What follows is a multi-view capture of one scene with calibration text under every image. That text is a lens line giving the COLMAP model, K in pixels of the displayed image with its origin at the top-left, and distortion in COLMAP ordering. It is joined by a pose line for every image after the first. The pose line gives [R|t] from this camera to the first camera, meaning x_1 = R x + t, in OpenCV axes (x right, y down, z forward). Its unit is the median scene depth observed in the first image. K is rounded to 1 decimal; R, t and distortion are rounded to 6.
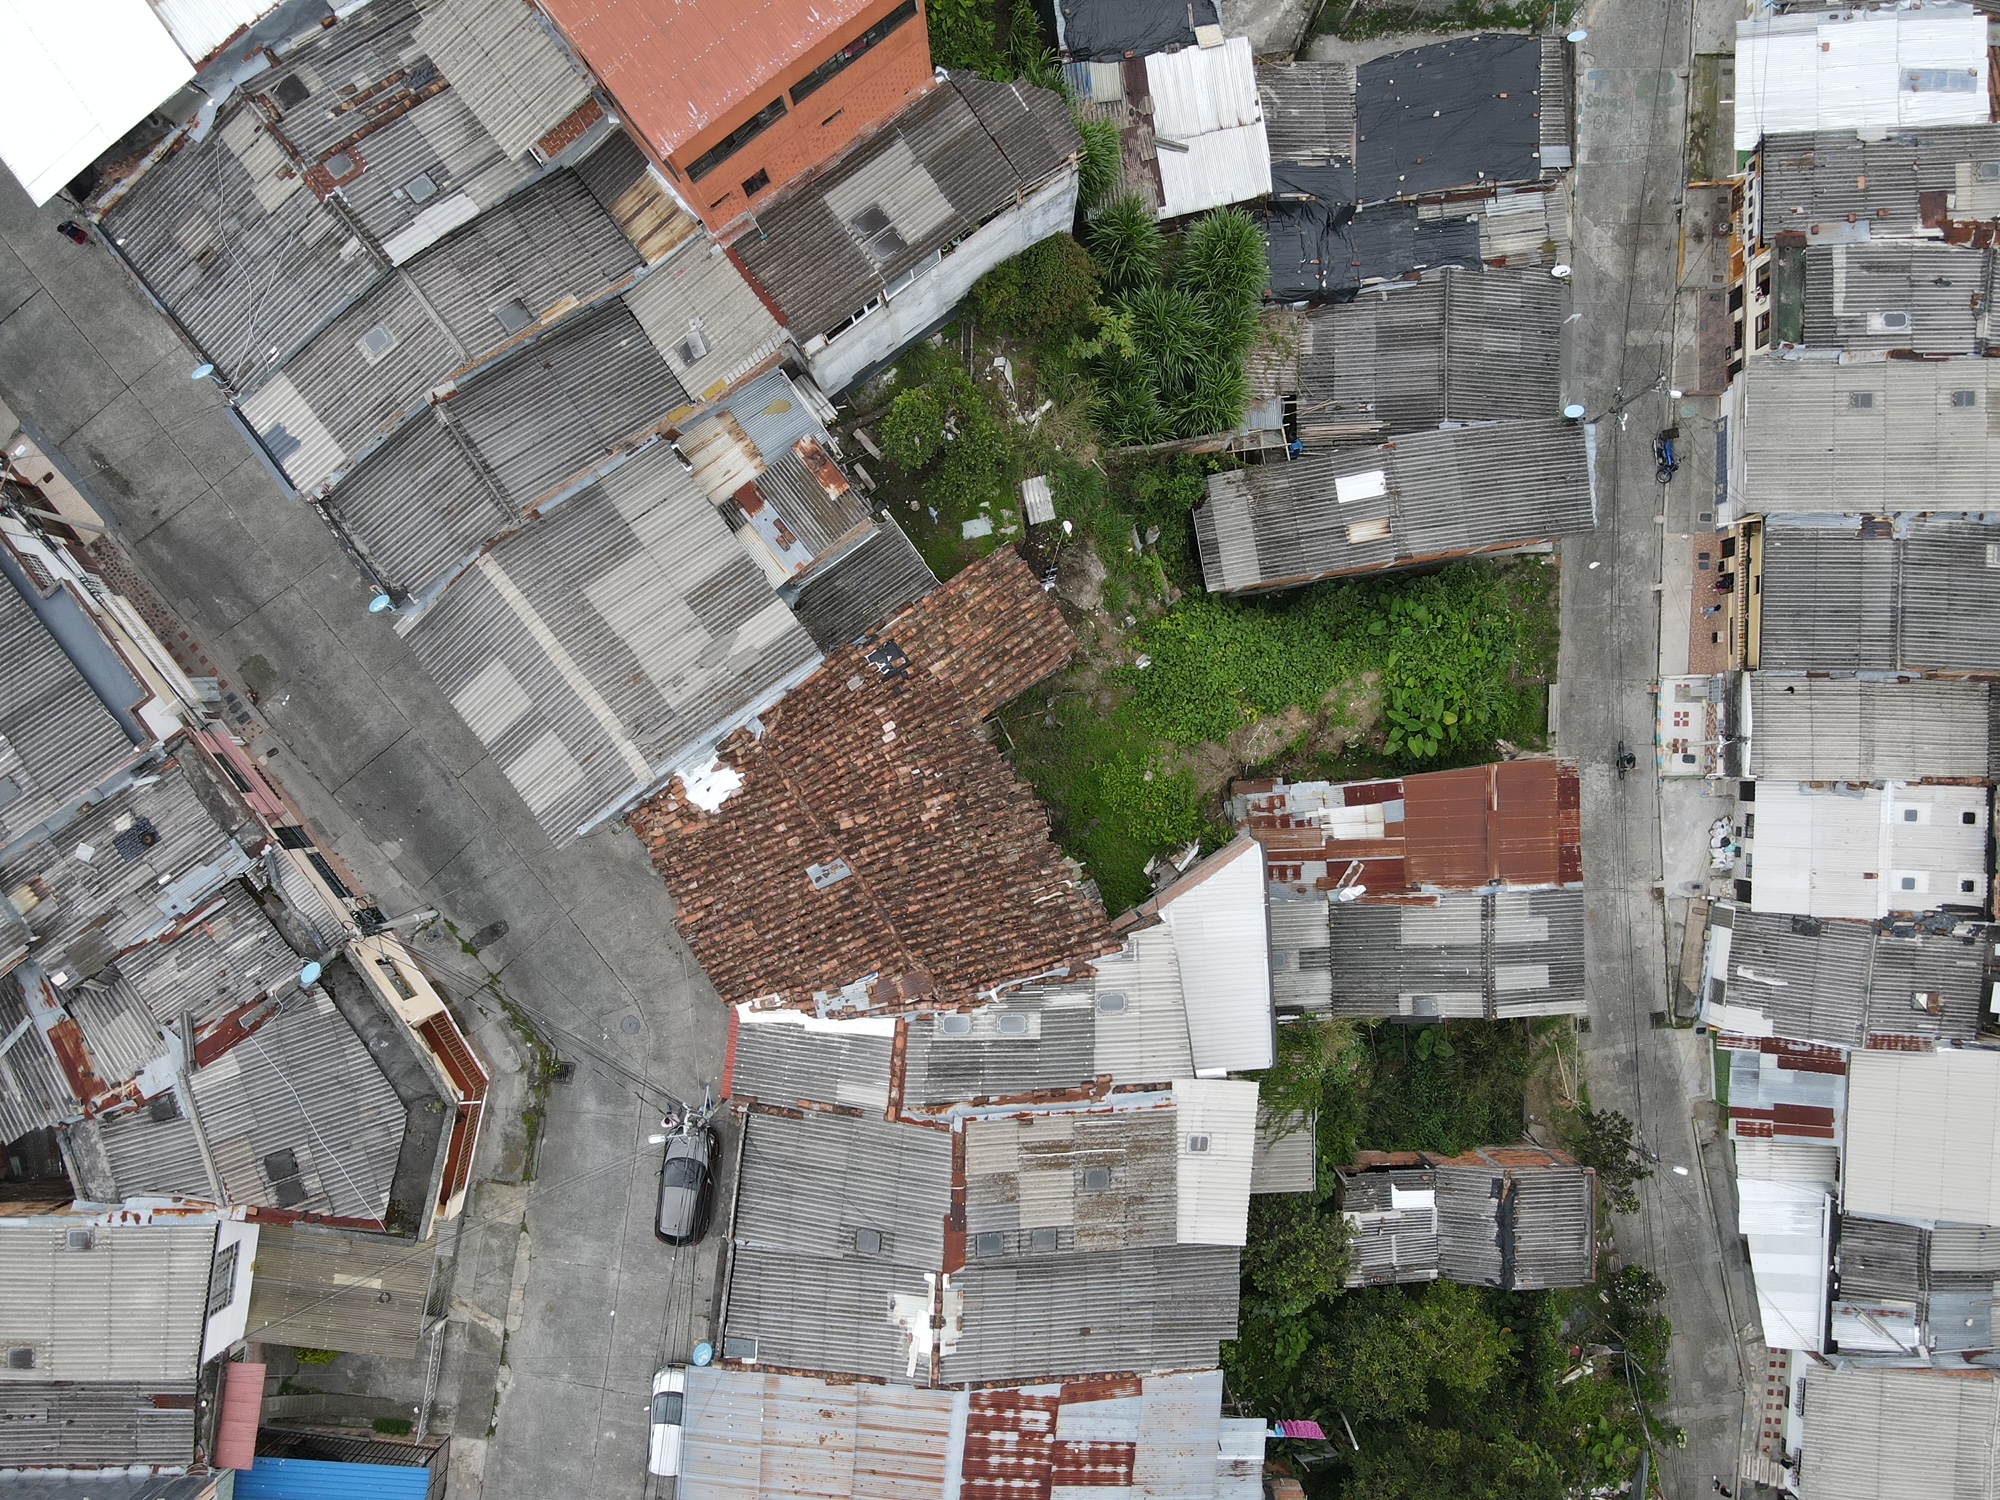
lens RADIAL K [[1468.6, 0, 989.6], [0, 1468.6, 751.3], [0, 0, 1]] dist [0.012138, 0.016036]
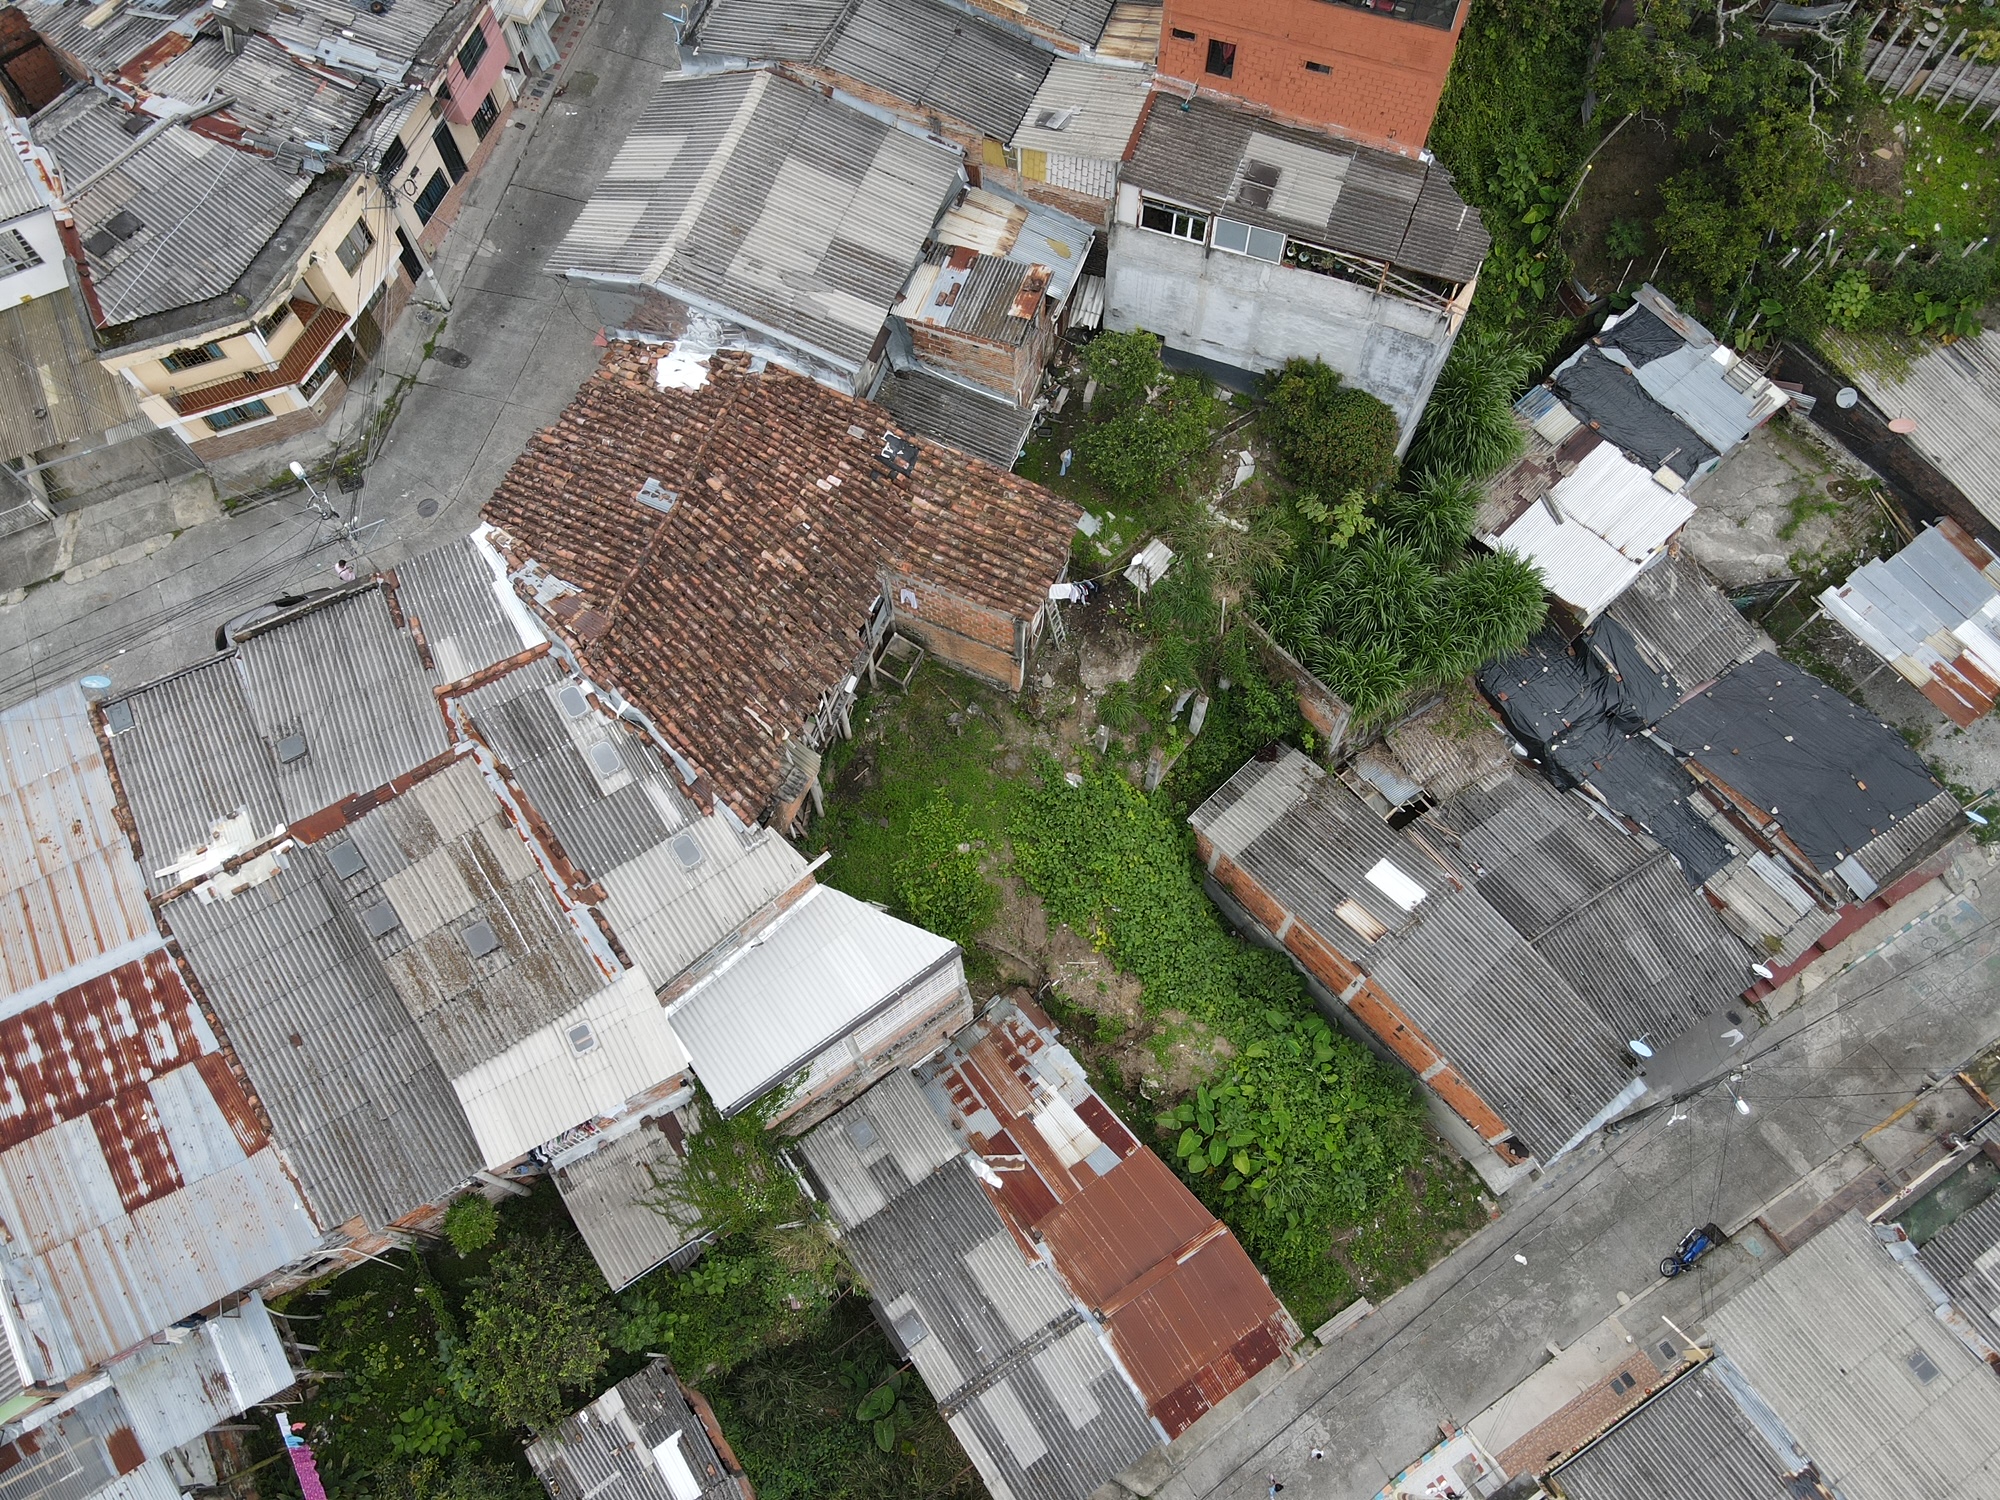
lens RADIAL K [[1468.6, 0, 989.9], [0, 1468.6, 747.8], [0, 0, 1]] dist [0.012138, 0.016036]
pose [[0.545392, 0.769756, -0.331698, 0.386127], [-0.838013, 0.508692, -0.197401, 0.155602], [0.016781, 0.385628, 0.922502, 0.219717]]
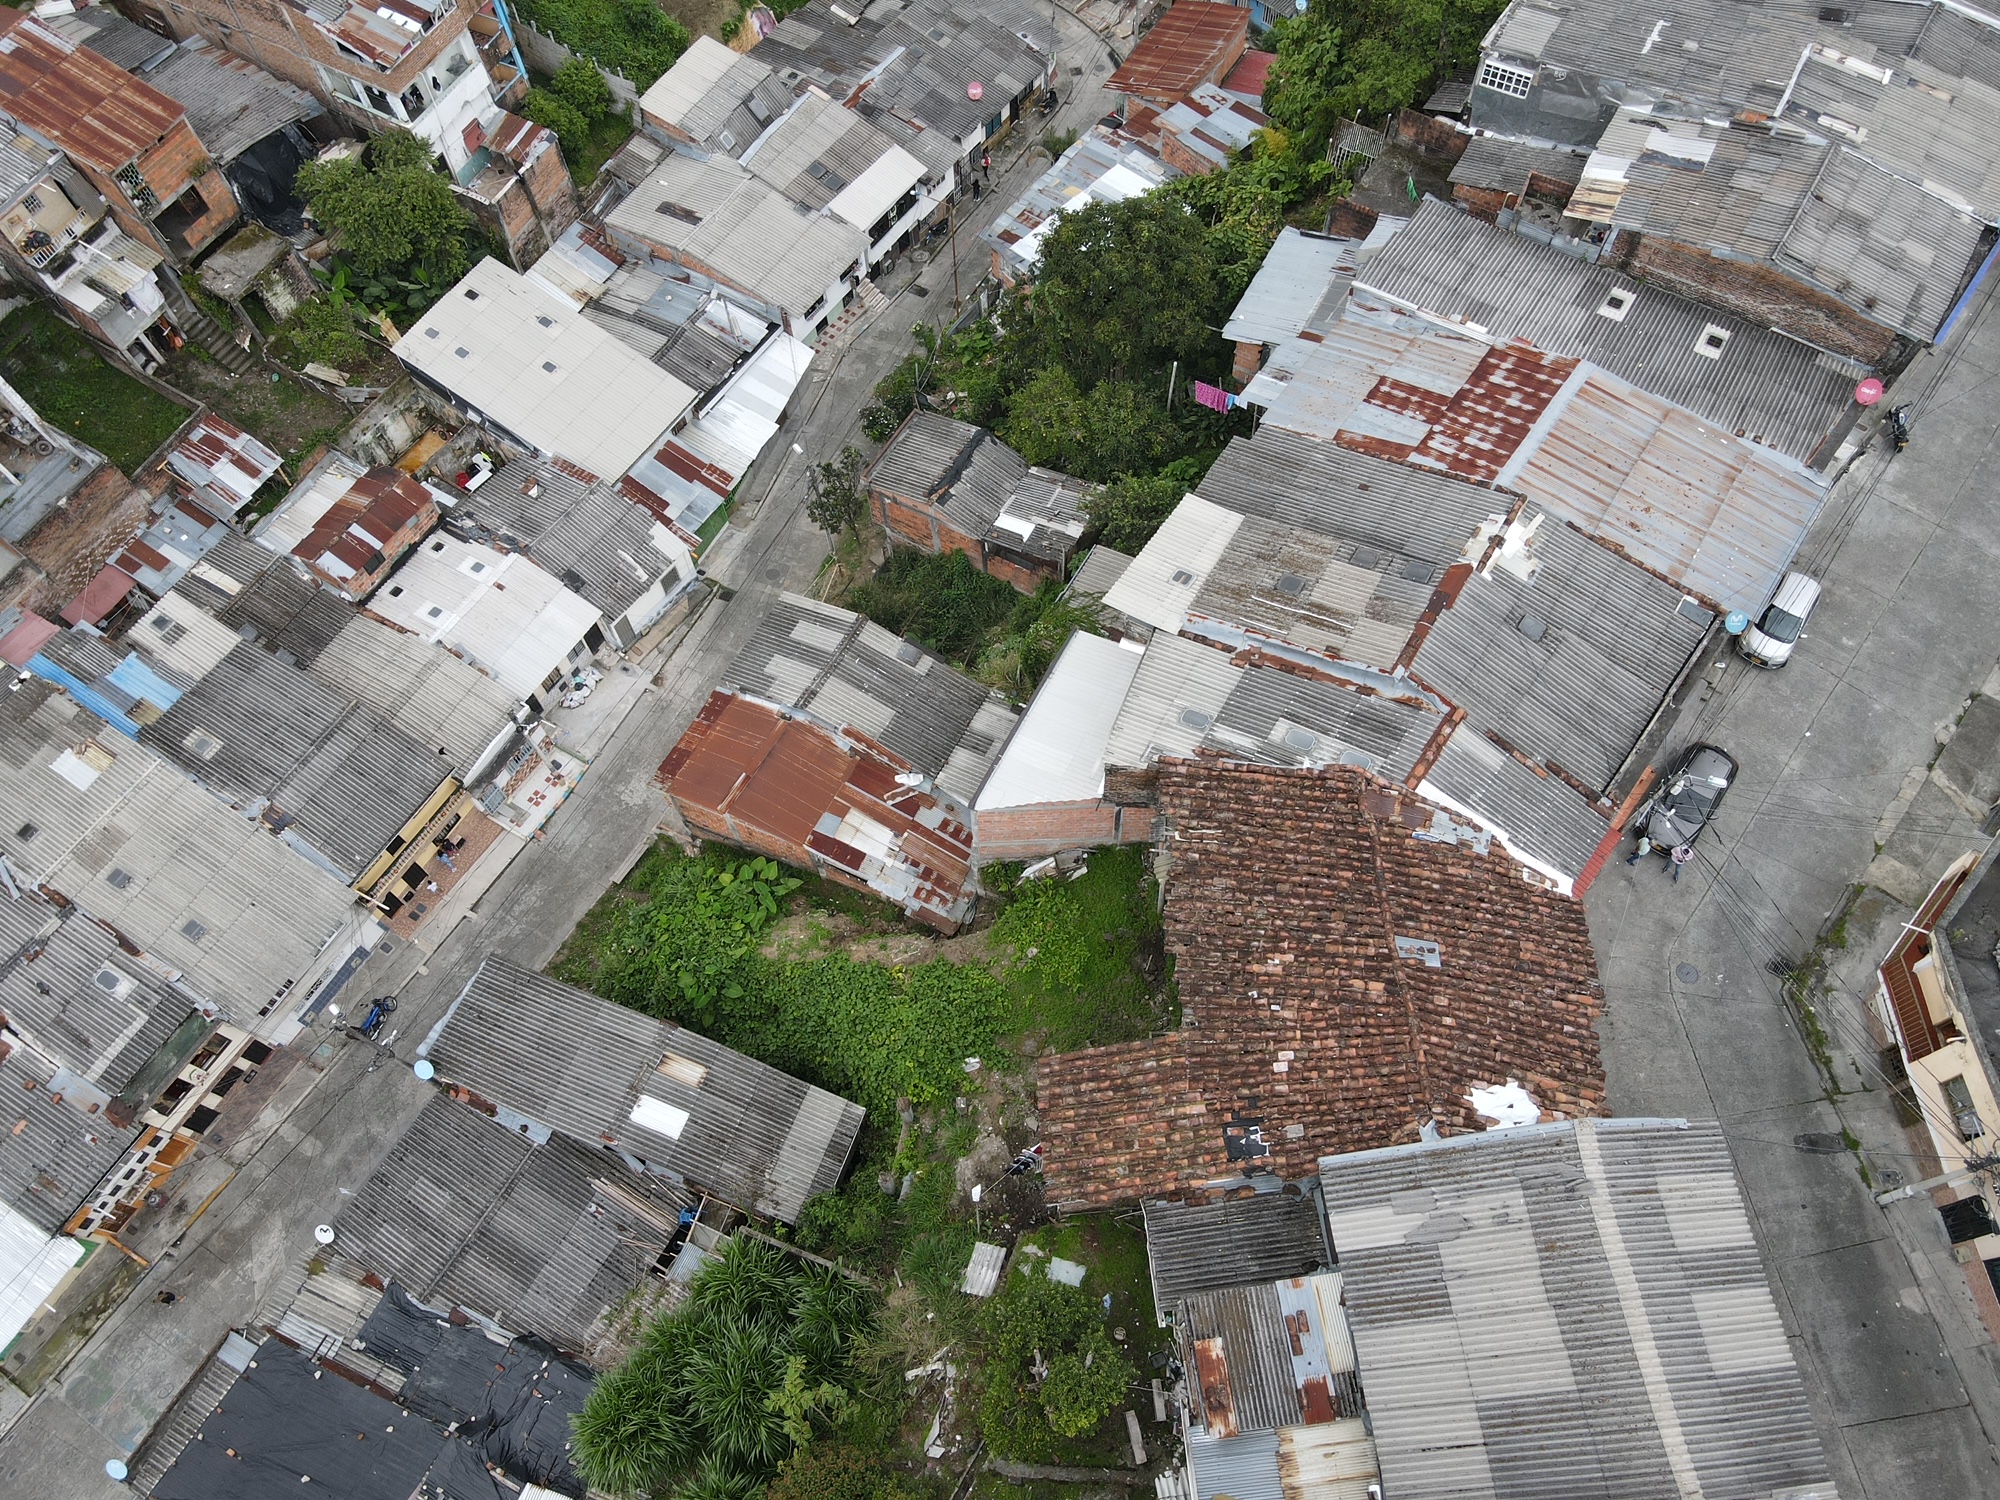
lens RADIAL K [[1468.6, 0, 988.7], [0, 1468.6, 751.4], [0, 0, 1]] dist [0.012138, 0.016036]
pose [[-0.855770, -0.437386, 0.276319, -0.074821], [0.514738, -0.773499, 0.369790, -0.264126], [0.051991, 0.458687, 0.887076, 0.136834]]
